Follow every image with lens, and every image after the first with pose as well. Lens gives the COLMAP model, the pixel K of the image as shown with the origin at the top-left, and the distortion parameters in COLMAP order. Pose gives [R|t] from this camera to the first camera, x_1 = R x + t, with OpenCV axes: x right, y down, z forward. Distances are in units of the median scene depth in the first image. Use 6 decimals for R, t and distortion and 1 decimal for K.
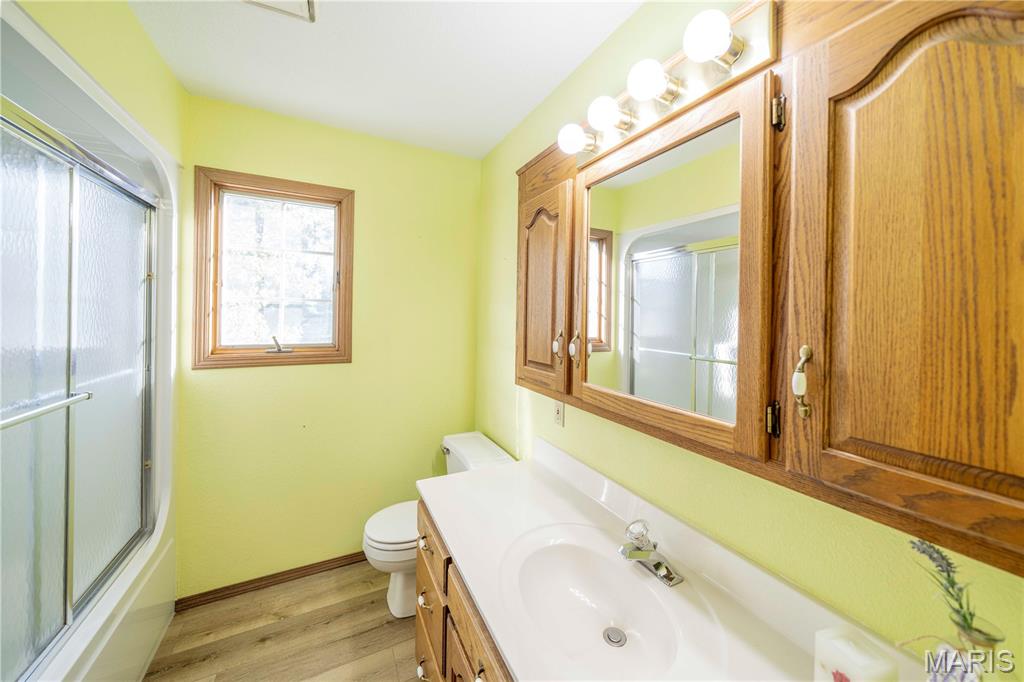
lens RADIAL K [[363.3, 0, 509.4], [0, 363.3, 315.9], [0, 0, 1]] dist [-0.000592, -0.000078]
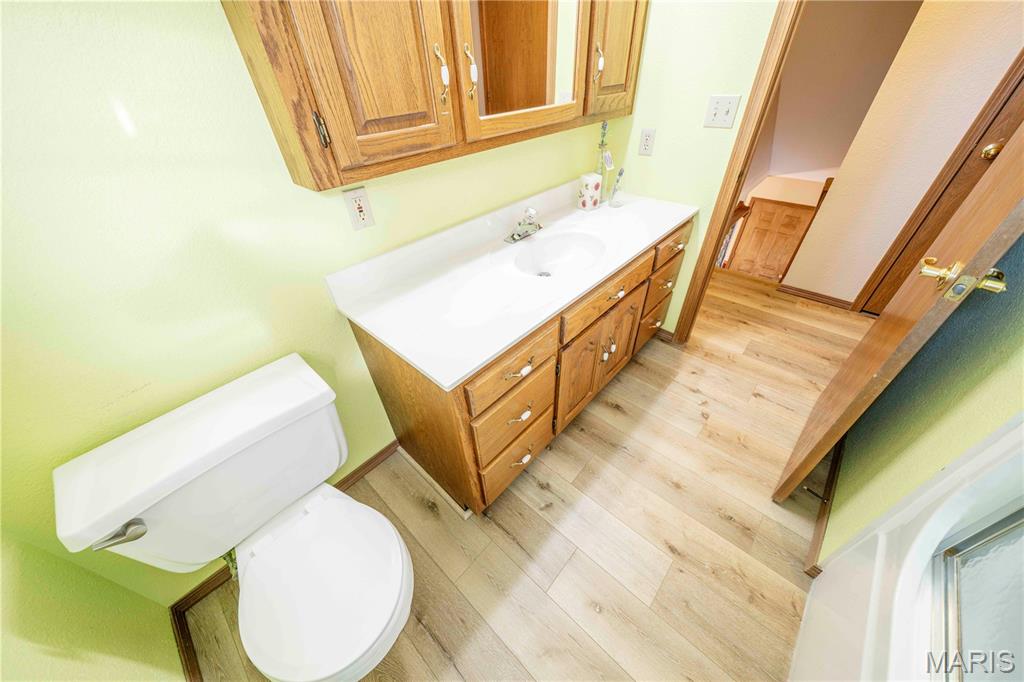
lens RADIAL K [[354.5, 0, 512.0], [0, 354.5, 341.0], [0, 0, 1]] dist [-0.000199, -0.000013]
pose [[-0.352549, -0.622481, 0.698732, -0.918124], [-0.003396, 0.747519, 0.664231, 0.020552], [-0.935787, 0.231802, -0.265651, 1.529236]]
